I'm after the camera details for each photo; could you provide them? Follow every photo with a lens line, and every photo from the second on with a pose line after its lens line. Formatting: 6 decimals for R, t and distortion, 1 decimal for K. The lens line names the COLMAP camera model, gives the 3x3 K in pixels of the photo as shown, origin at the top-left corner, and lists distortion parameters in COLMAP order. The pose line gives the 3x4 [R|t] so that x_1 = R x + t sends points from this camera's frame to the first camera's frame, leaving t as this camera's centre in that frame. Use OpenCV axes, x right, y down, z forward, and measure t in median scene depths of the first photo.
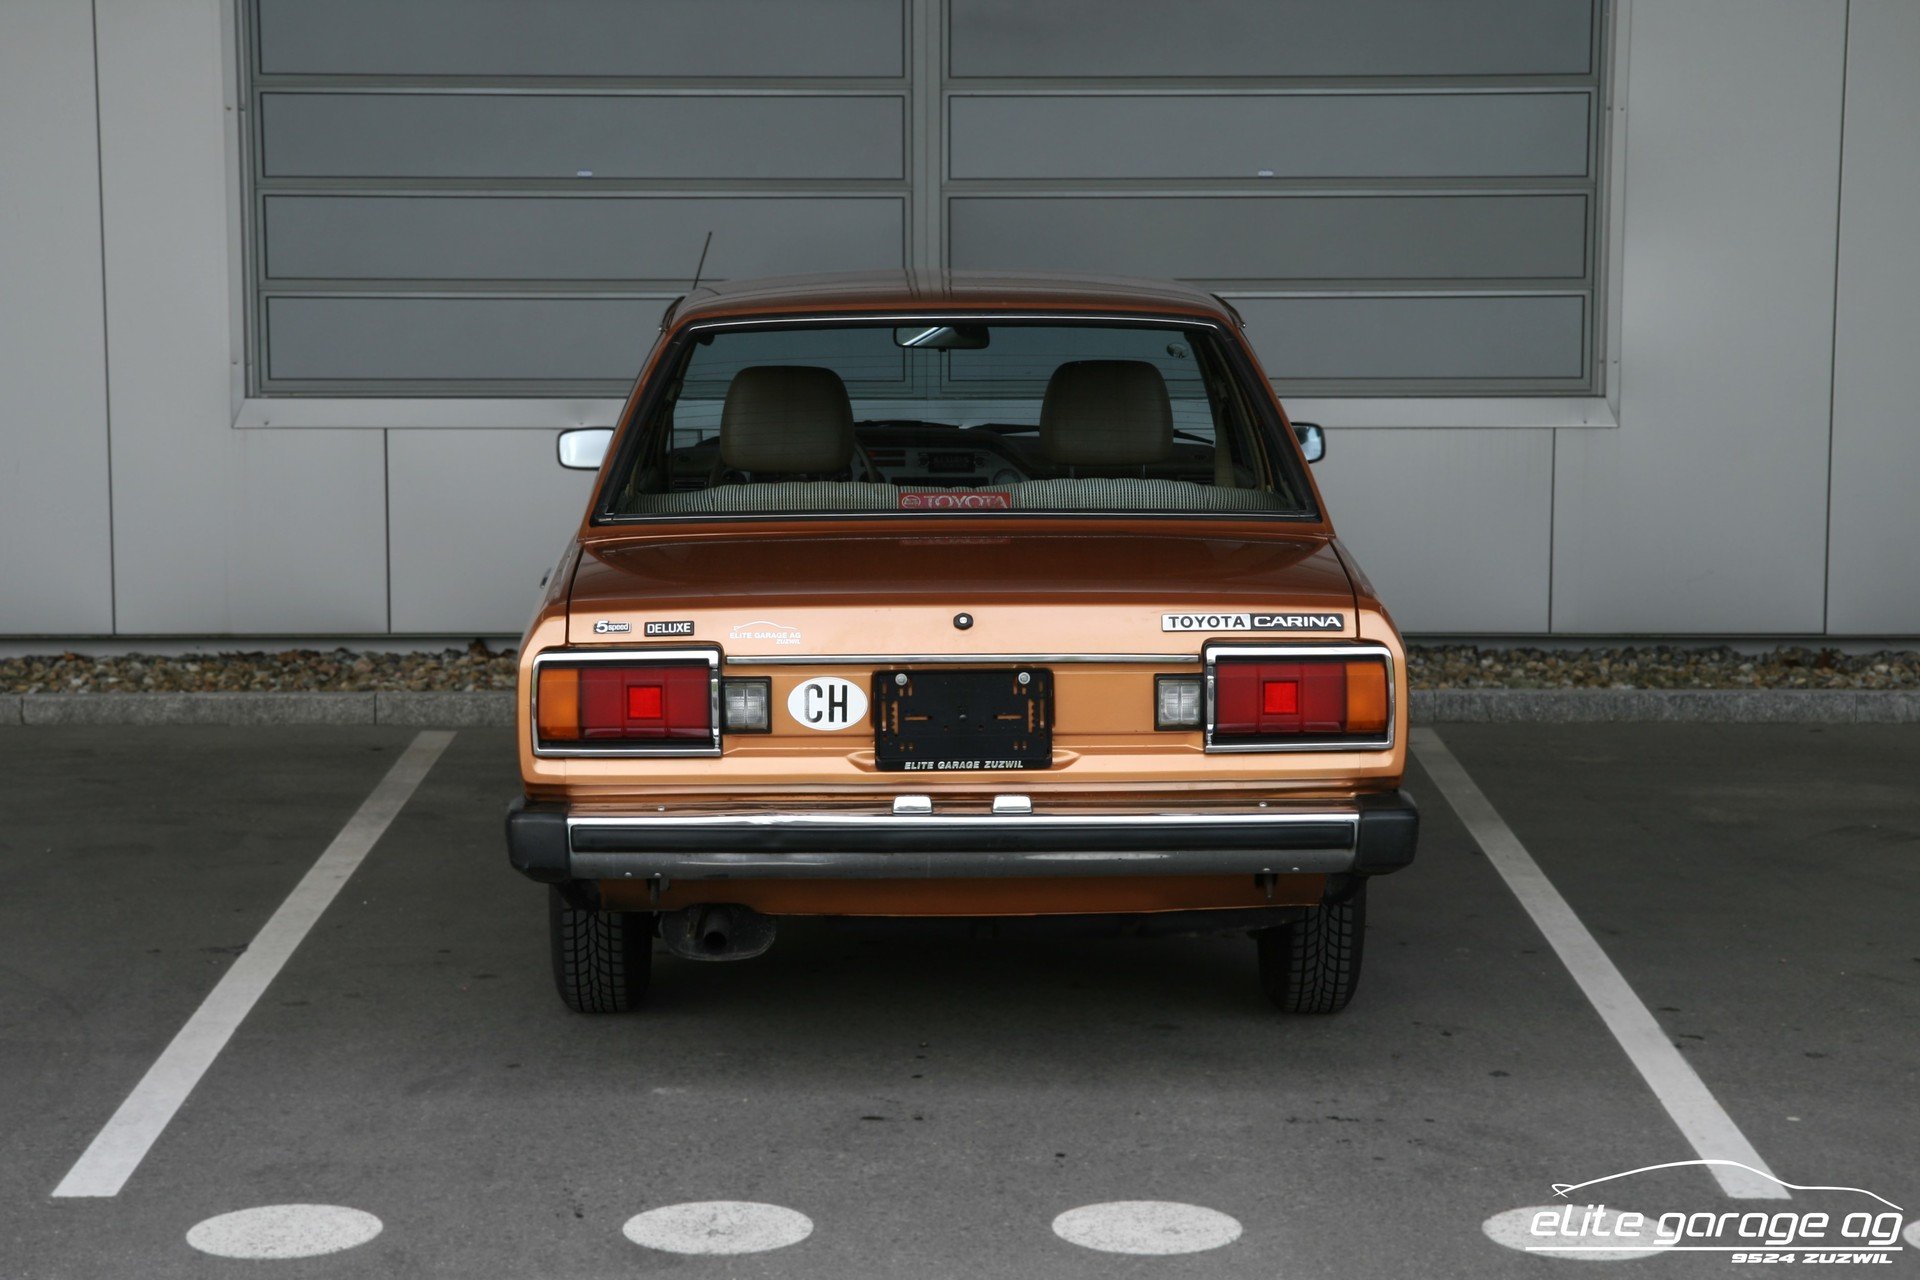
lens RADIAL K [[7559.6, 0, 1006.8], [0, 7559.6, 711.3], [0, 0, 1]] dist [1.000544, 0.000000]
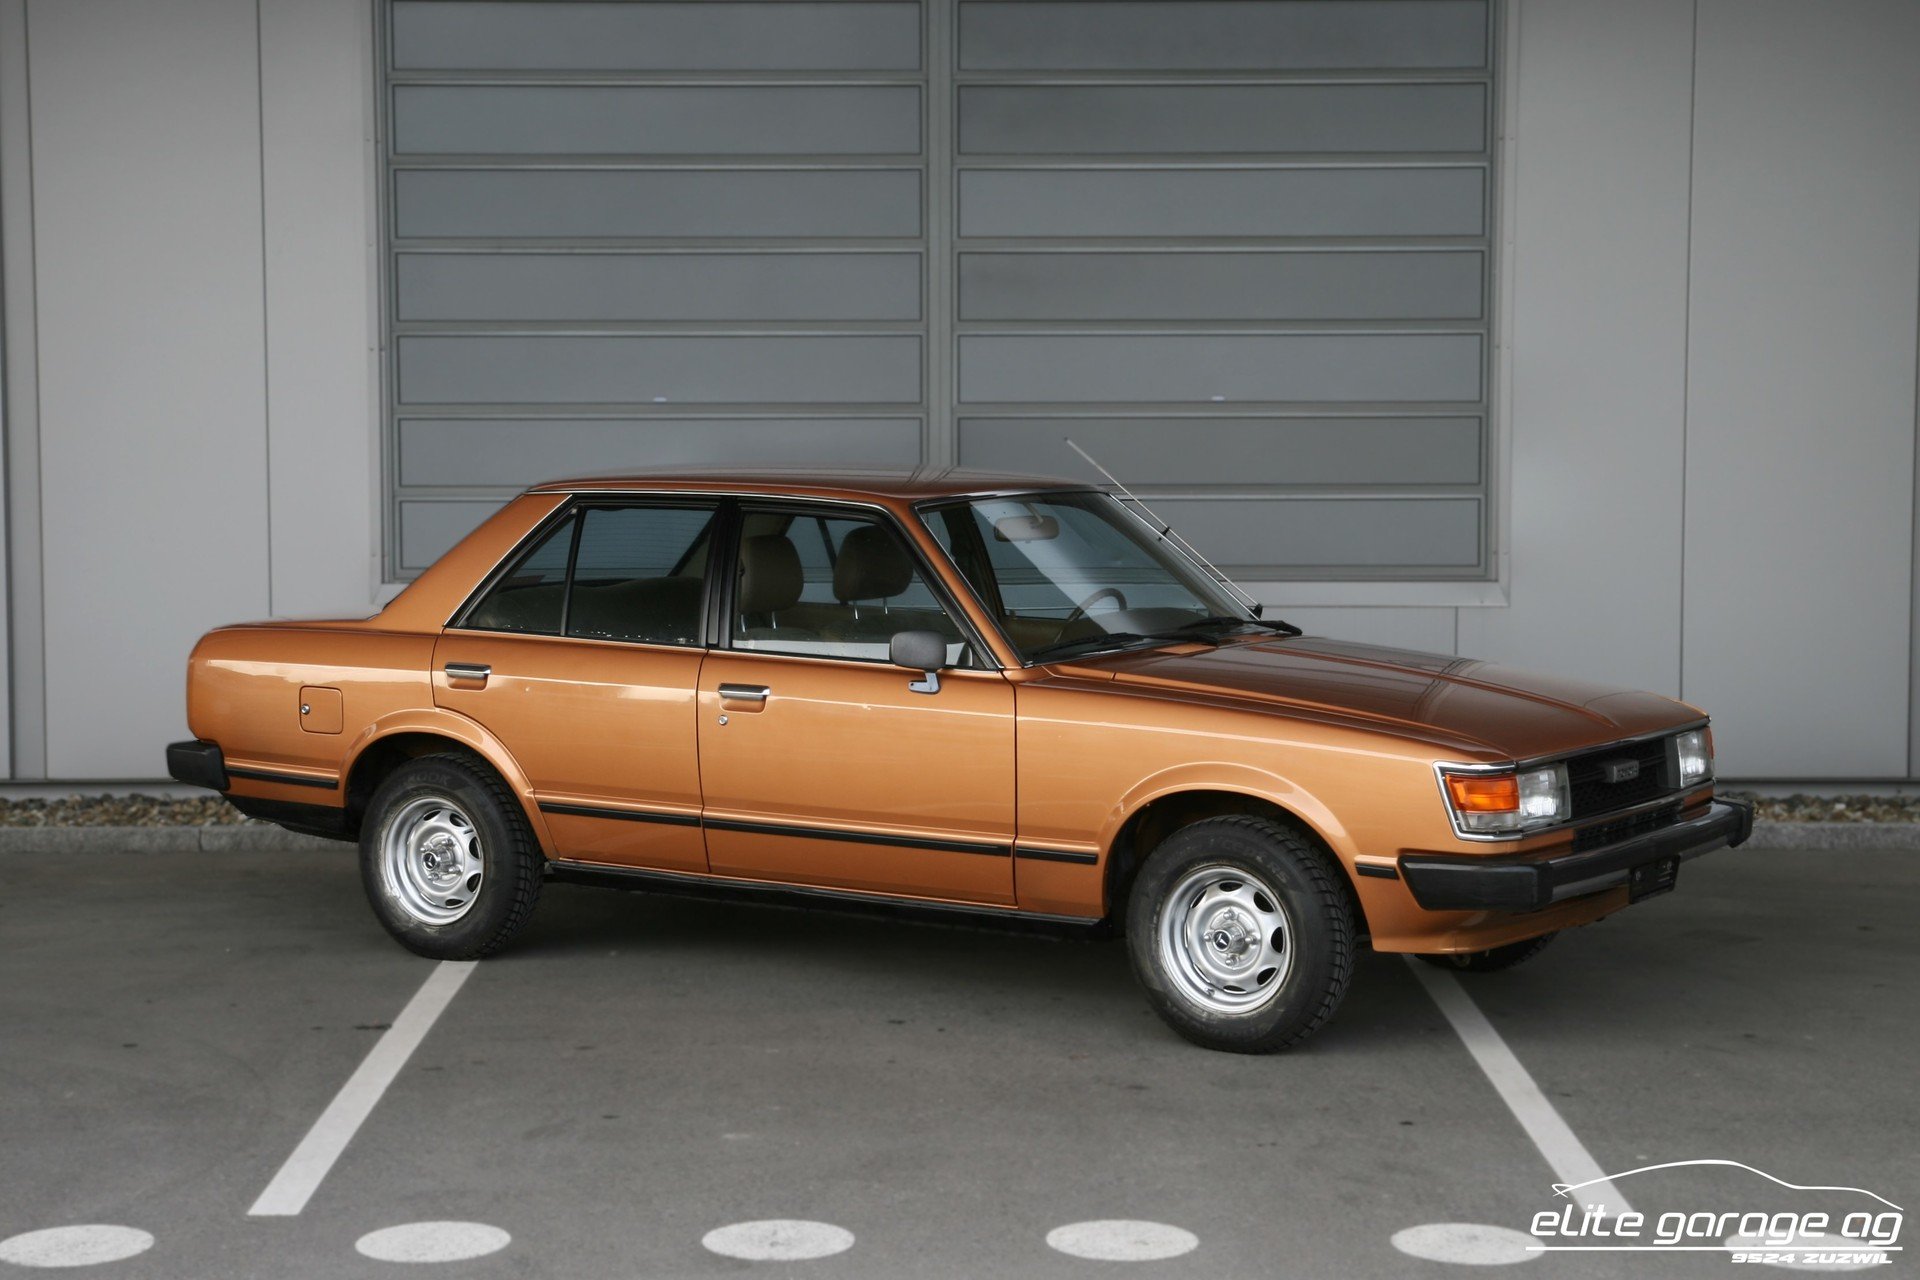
lens RADIAL K [[7339.2, 0, 970.8], [0, 7339.2, 634.5], [0, 0, 1]] dist [0.762951, 0.000000]
pose [[0.999998, -0.000256, -0.001952, -0.003853], [0.000179, 0.999230, -0.039236, 0.015519], [0.001960, 0.039235, 0.999228, -0.204266]]
